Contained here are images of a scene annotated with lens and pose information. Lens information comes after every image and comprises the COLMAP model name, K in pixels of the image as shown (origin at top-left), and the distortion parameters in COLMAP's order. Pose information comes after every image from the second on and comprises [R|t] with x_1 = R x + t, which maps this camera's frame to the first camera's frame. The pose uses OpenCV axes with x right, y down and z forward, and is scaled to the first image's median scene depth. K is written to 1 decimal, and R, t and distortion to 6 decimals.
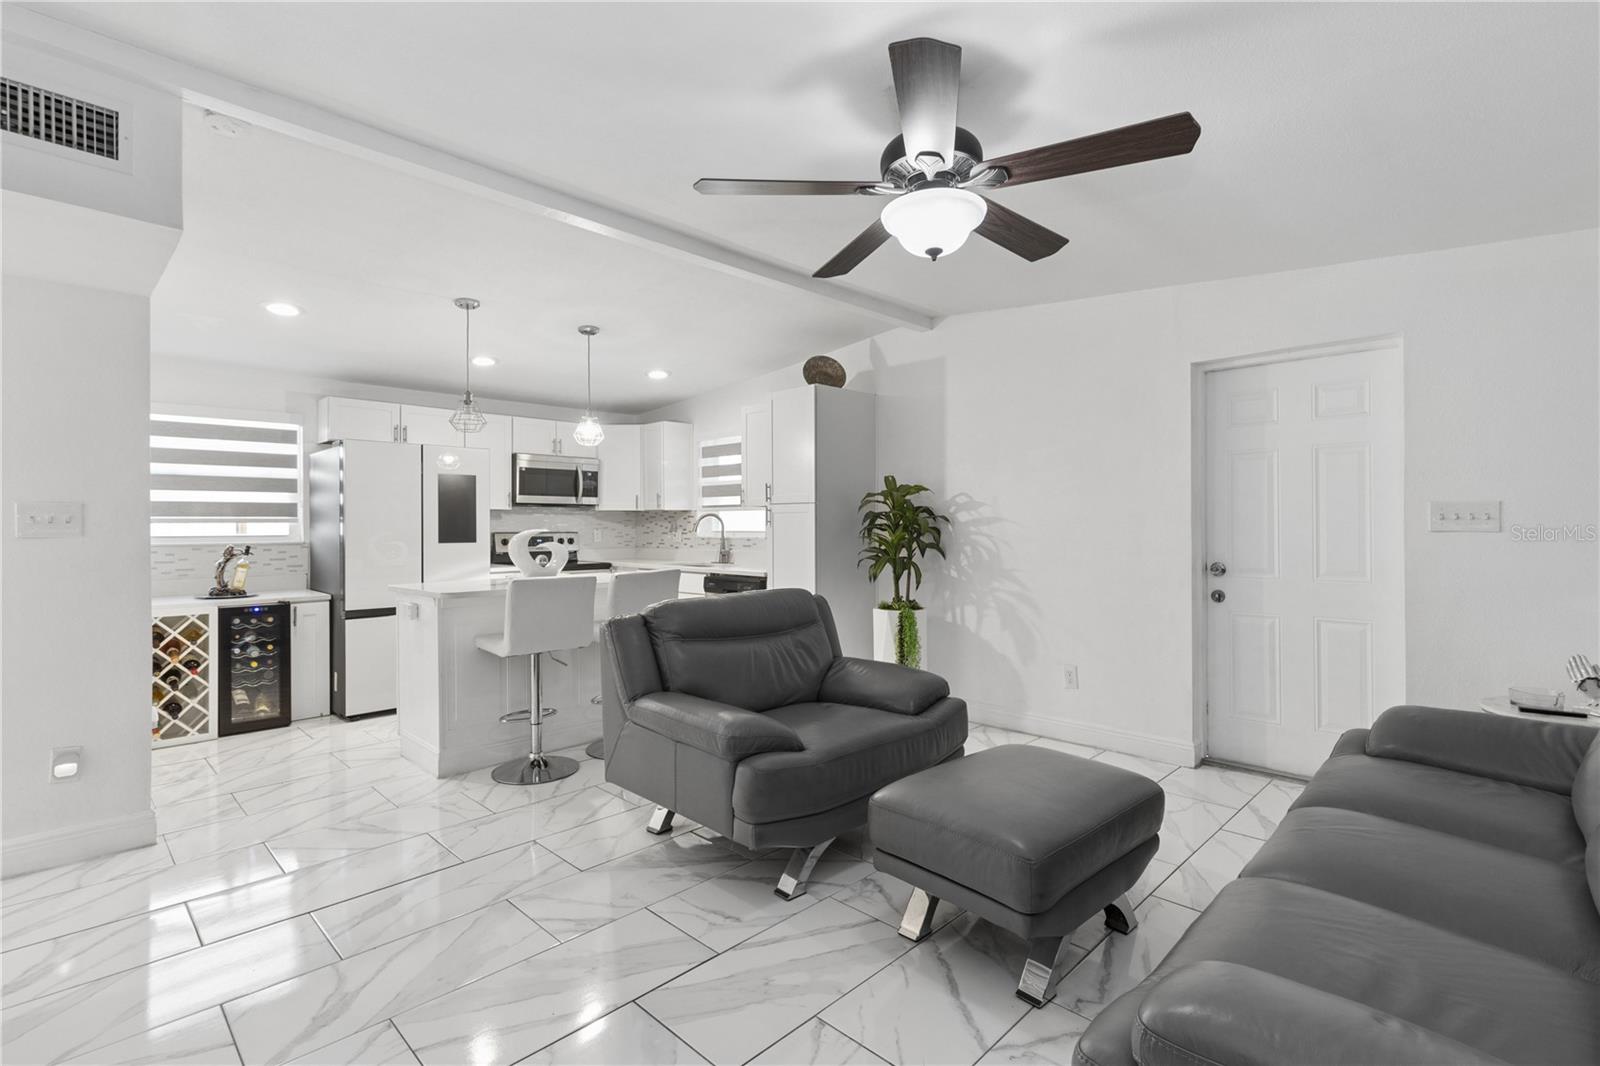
lens RADIAL K [[735.4, 0, 798.0], [0, 735.4, 525.3], [0, 0, 1]] dist [0.000550, 0.000078]
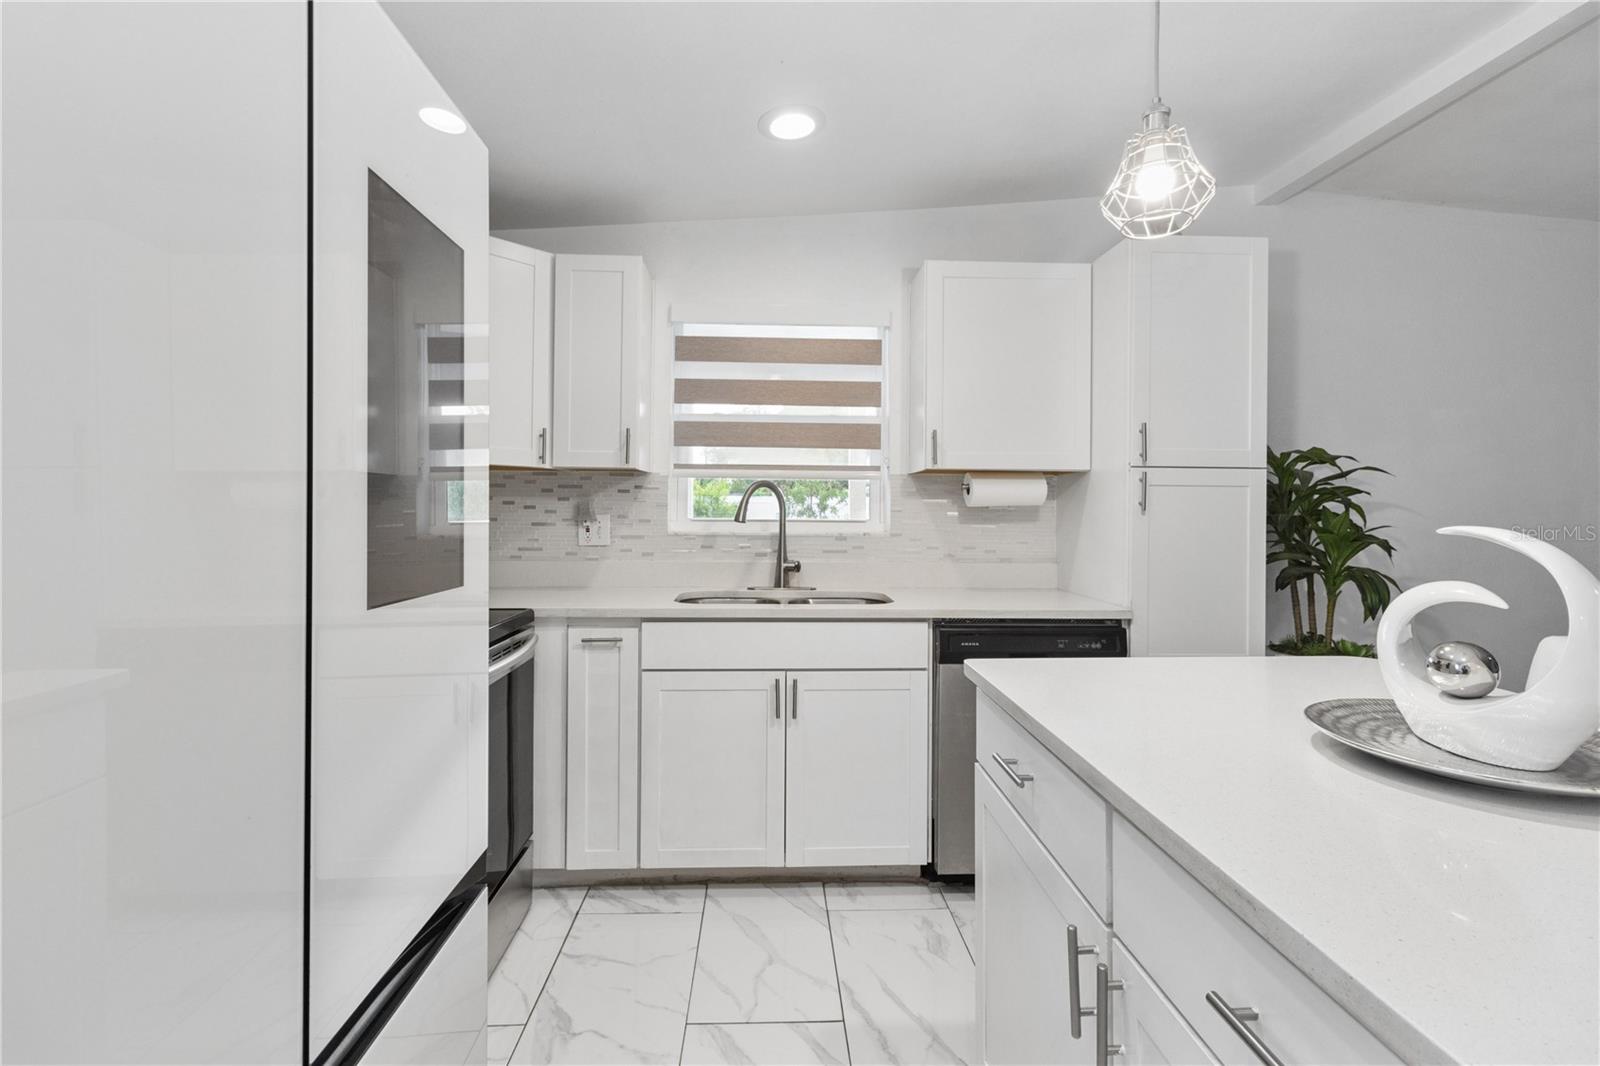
lens RADIAL K [[744.2, 0, 800.0], [0, 744.2, 515.6], [0, 0, 1]] dist [0.000351, -0.000195]
pose [[0.679393, 0.005400, 0.733755, -0.578553], [-0.009906, 0.999949, 0.001814, 0.004992], [-0.733708, -0.008501, 0.679412, 0.876146]]
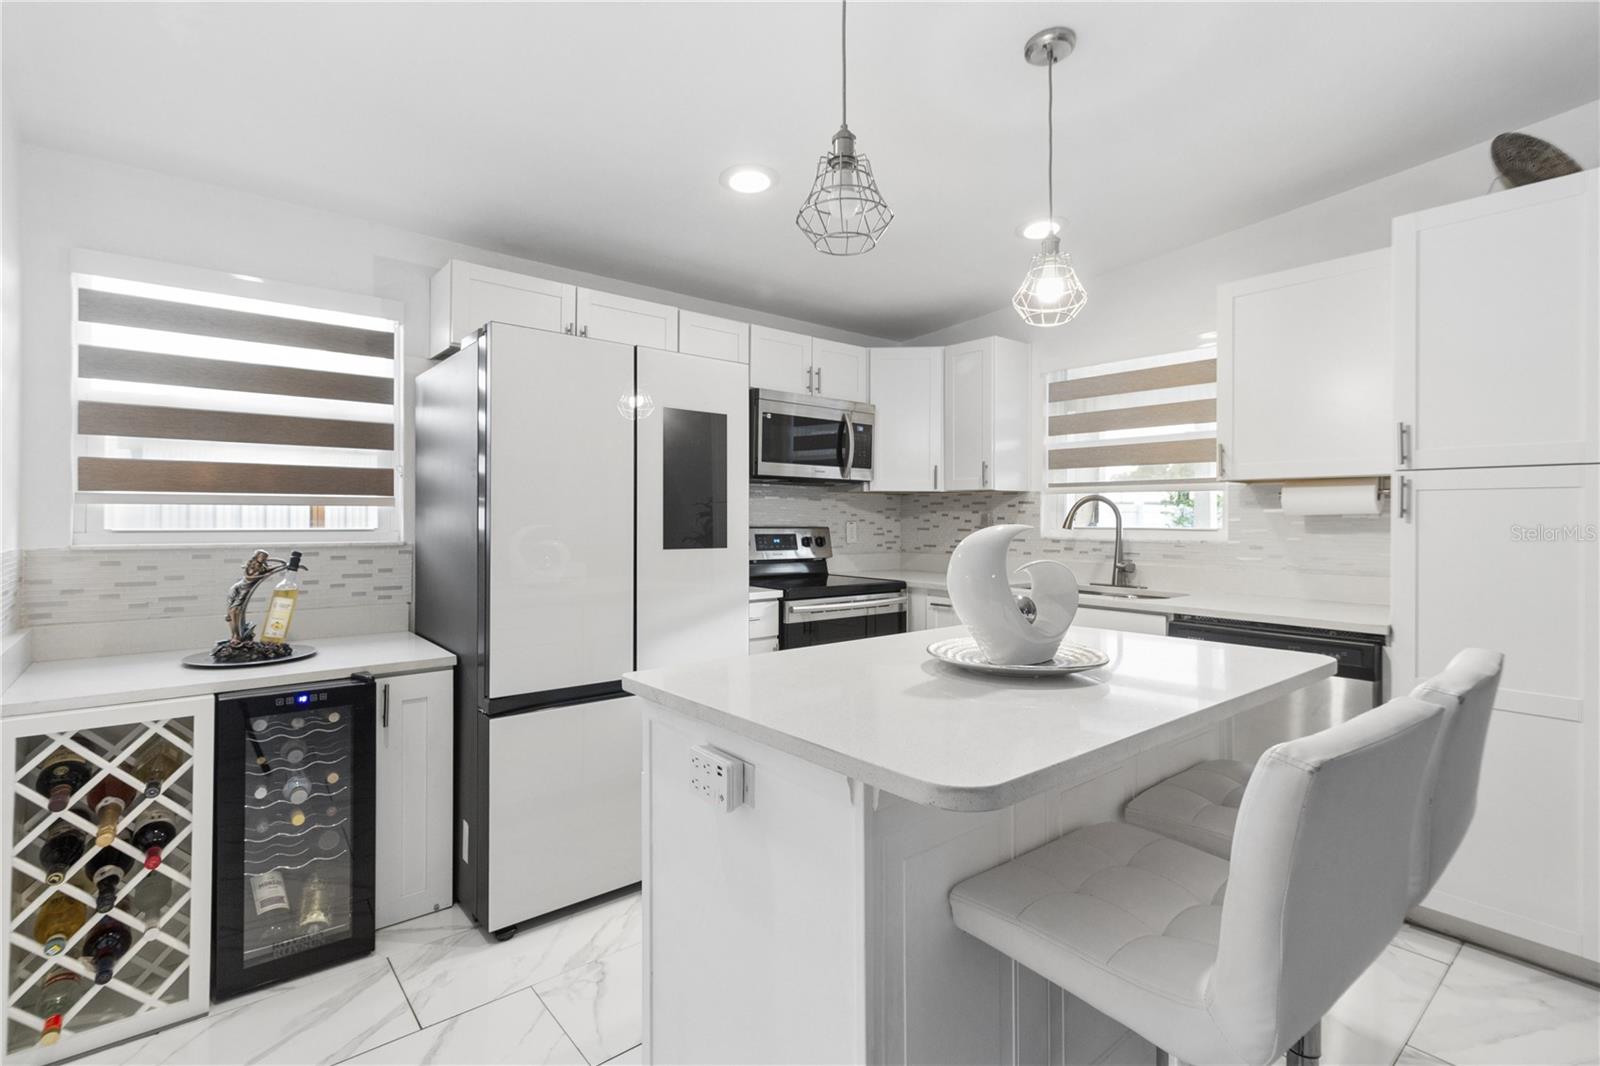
lens RADIAL K [[744.2, 0, 800.0], [0, 744.2, 515.6], [0, 0, 1]] dist [0.000351, -0.000195]
pose [[0.994854, 0.008739, -0.100937, -0.371413], [-0.009074, 0.999955, -0.002864, 0.002797], [0.100907, 0.003765, 0.994889, 0.549921]]
